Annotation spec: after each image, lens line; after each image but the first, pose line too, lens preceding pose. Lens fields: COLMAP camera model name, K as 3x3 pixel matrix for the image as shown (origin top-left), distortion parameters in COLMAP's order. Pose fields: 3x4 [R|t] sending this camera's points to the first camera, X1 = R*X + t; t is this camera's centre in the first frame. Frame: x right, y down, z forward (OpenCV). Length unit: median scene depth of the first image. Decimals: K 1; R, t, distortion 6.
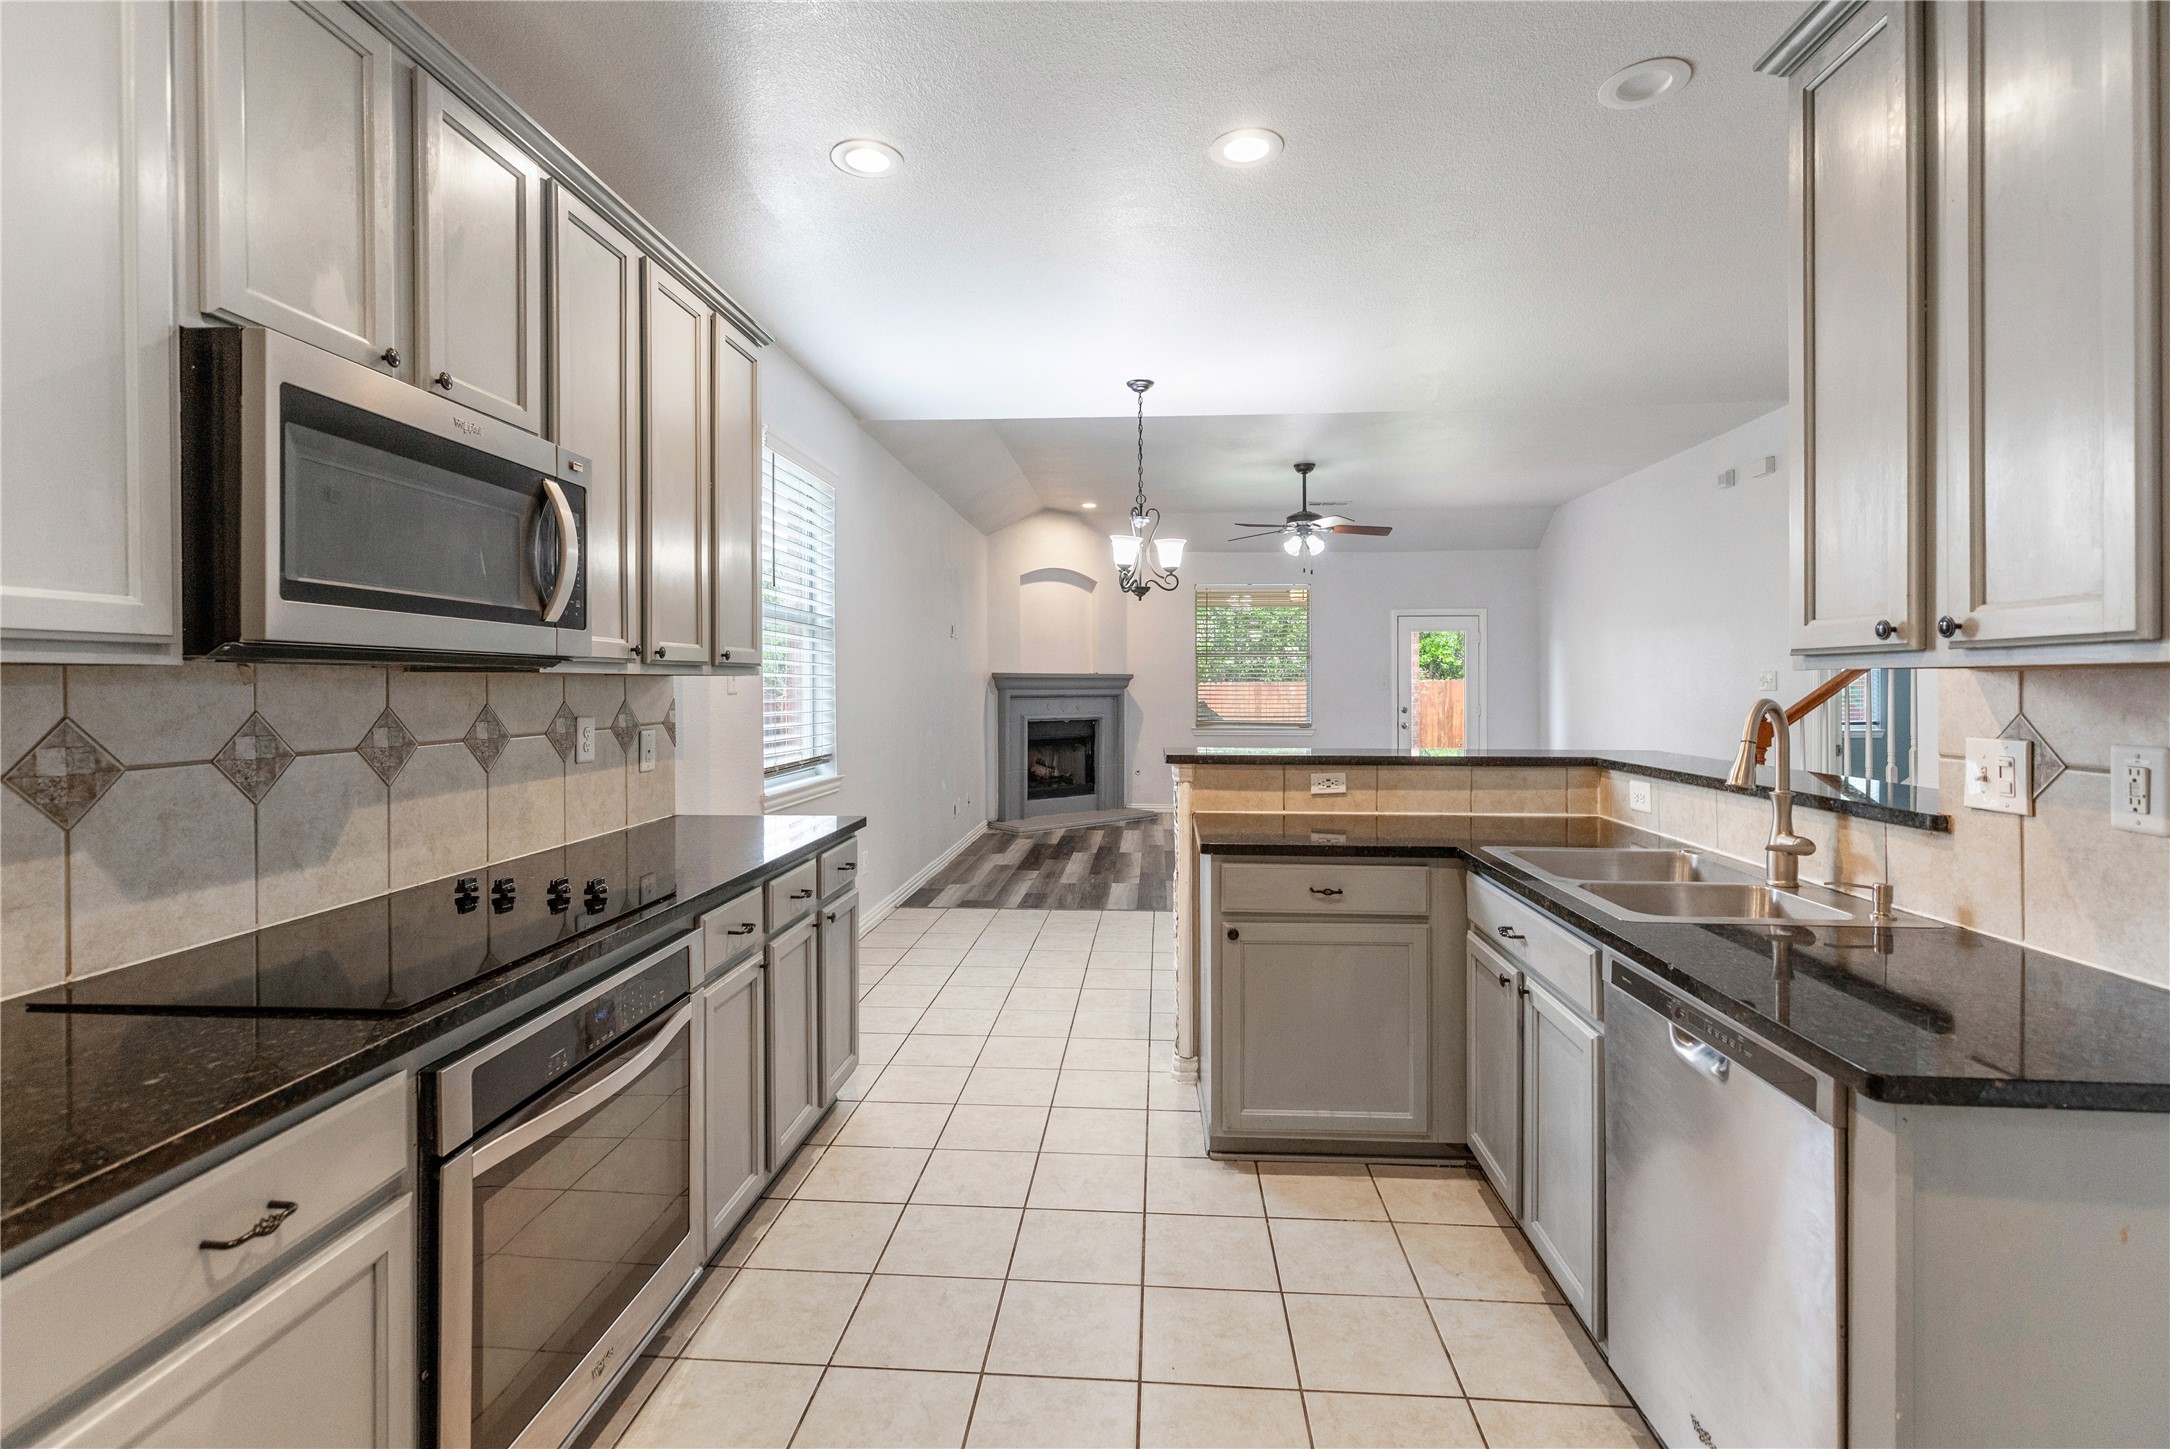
lens RADIAL K [[1003.2, 0, 1081.6], [0, 1003.2, 682.8], [0, 0, 1]] dist [0.015163, 0.000185]
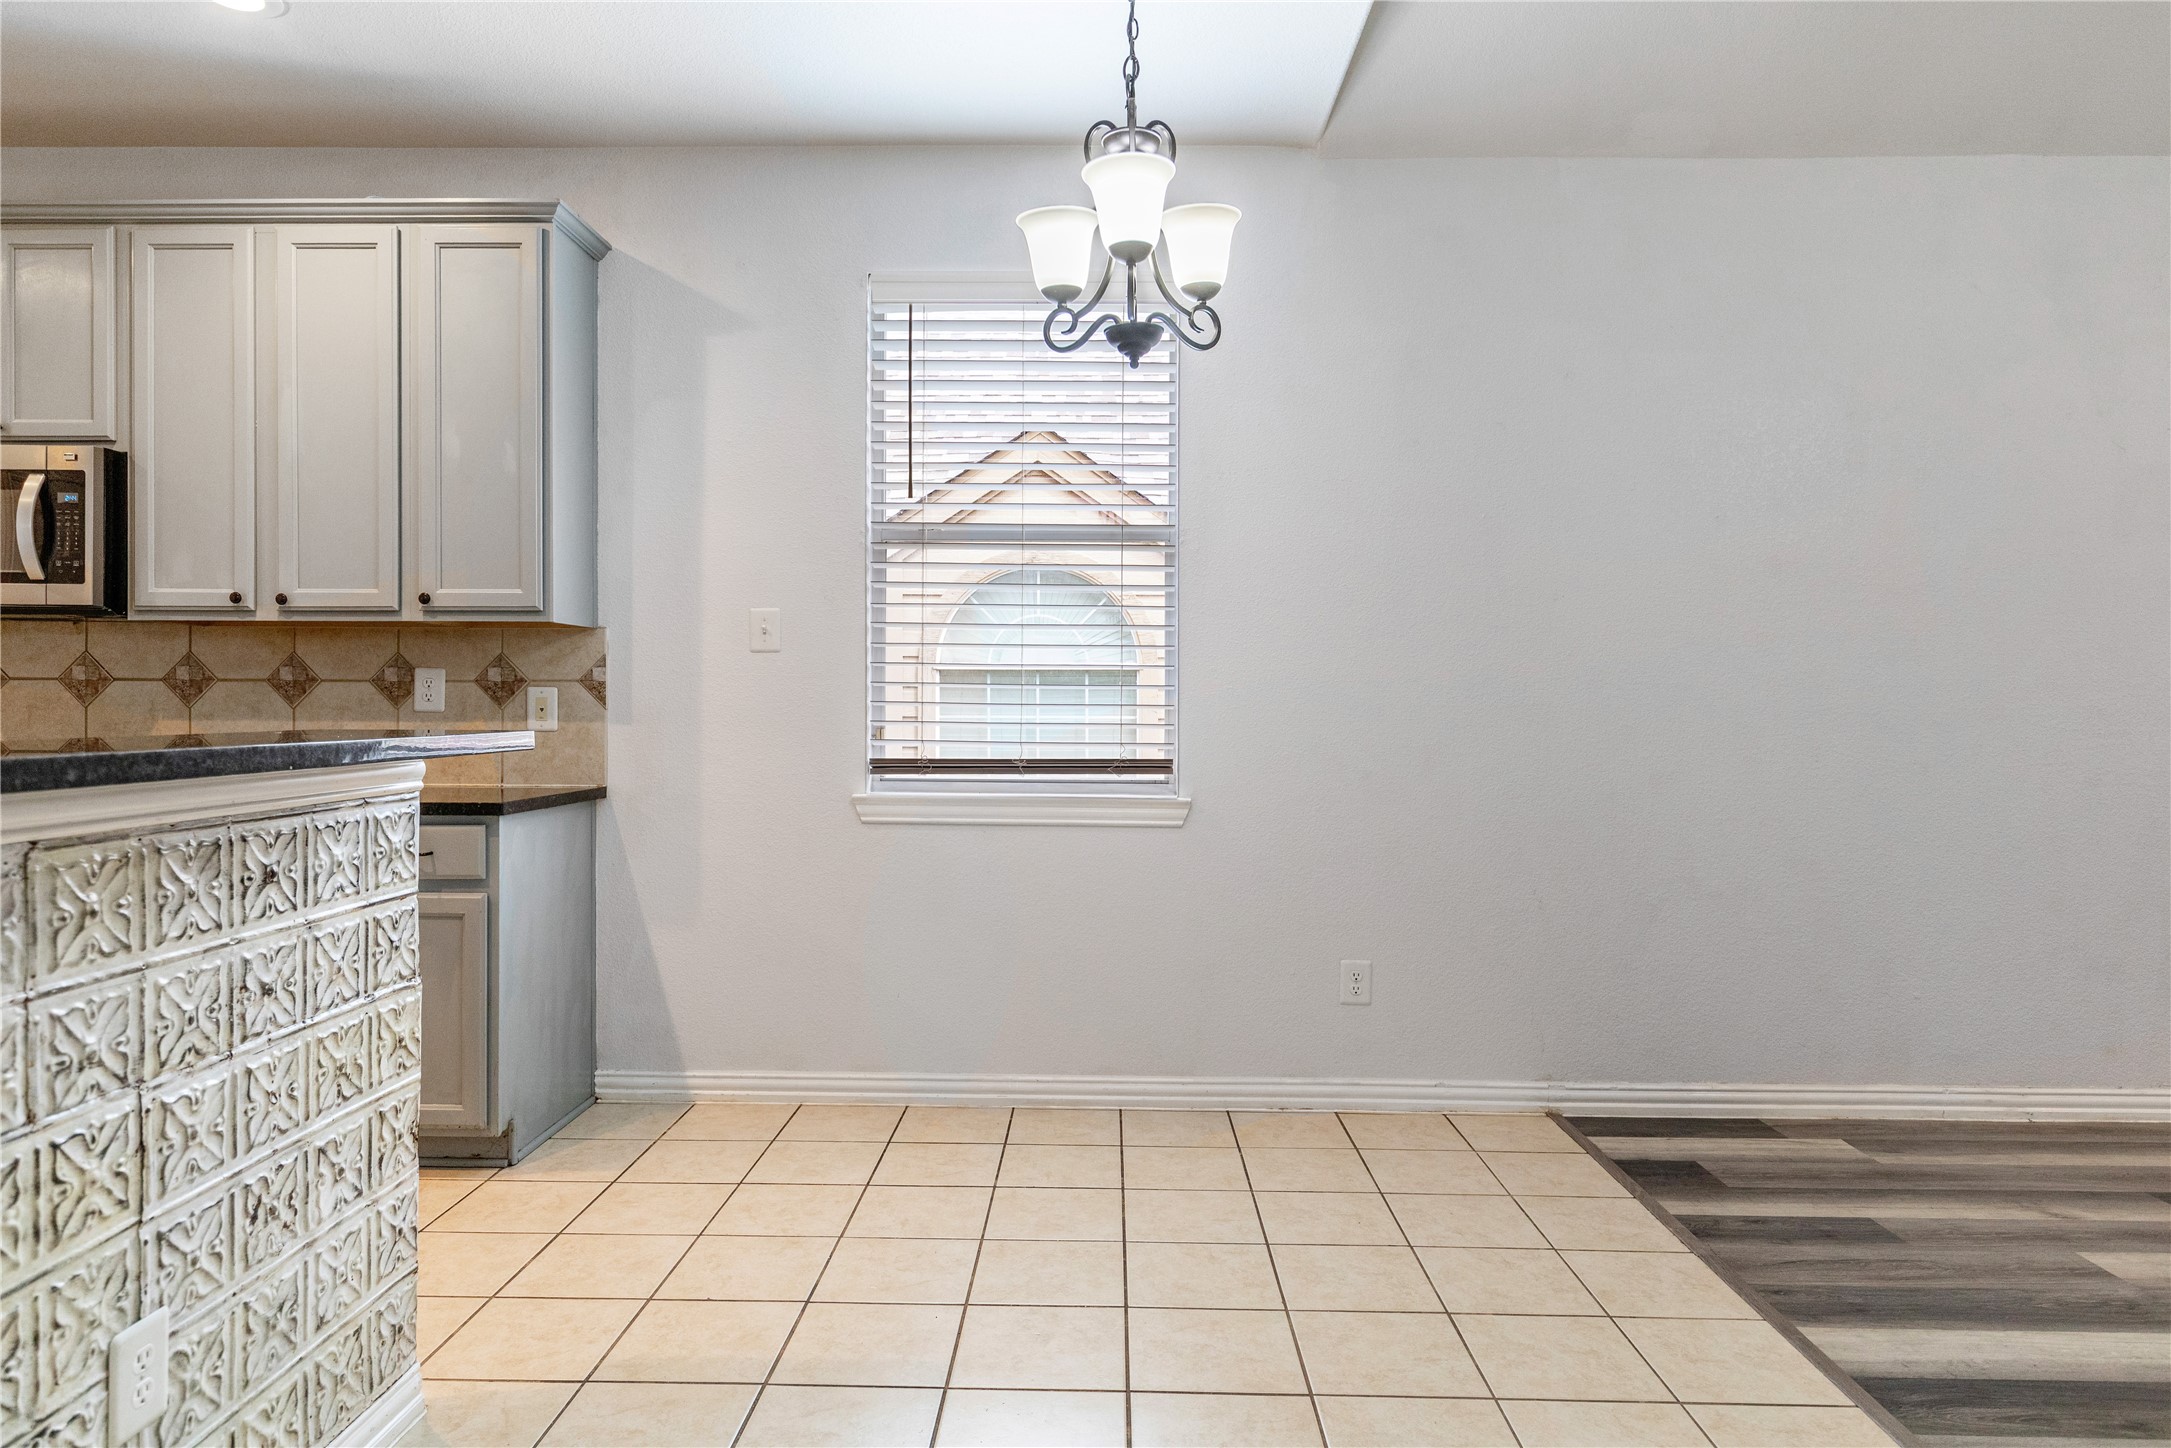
lens RADIAL K [[1310.8, 0, 1081.7], [0, 1310.8, 714.3], [0, 0, 1]] dist [-0.015049, -0.001570]
pose [[0.053344, 0.008966, -0.998536, 0.258216], [-0.005396, 0.999948, 0.008690, 0.019403], [0.998562, 0.004925, 0.053390, 0.466600]]
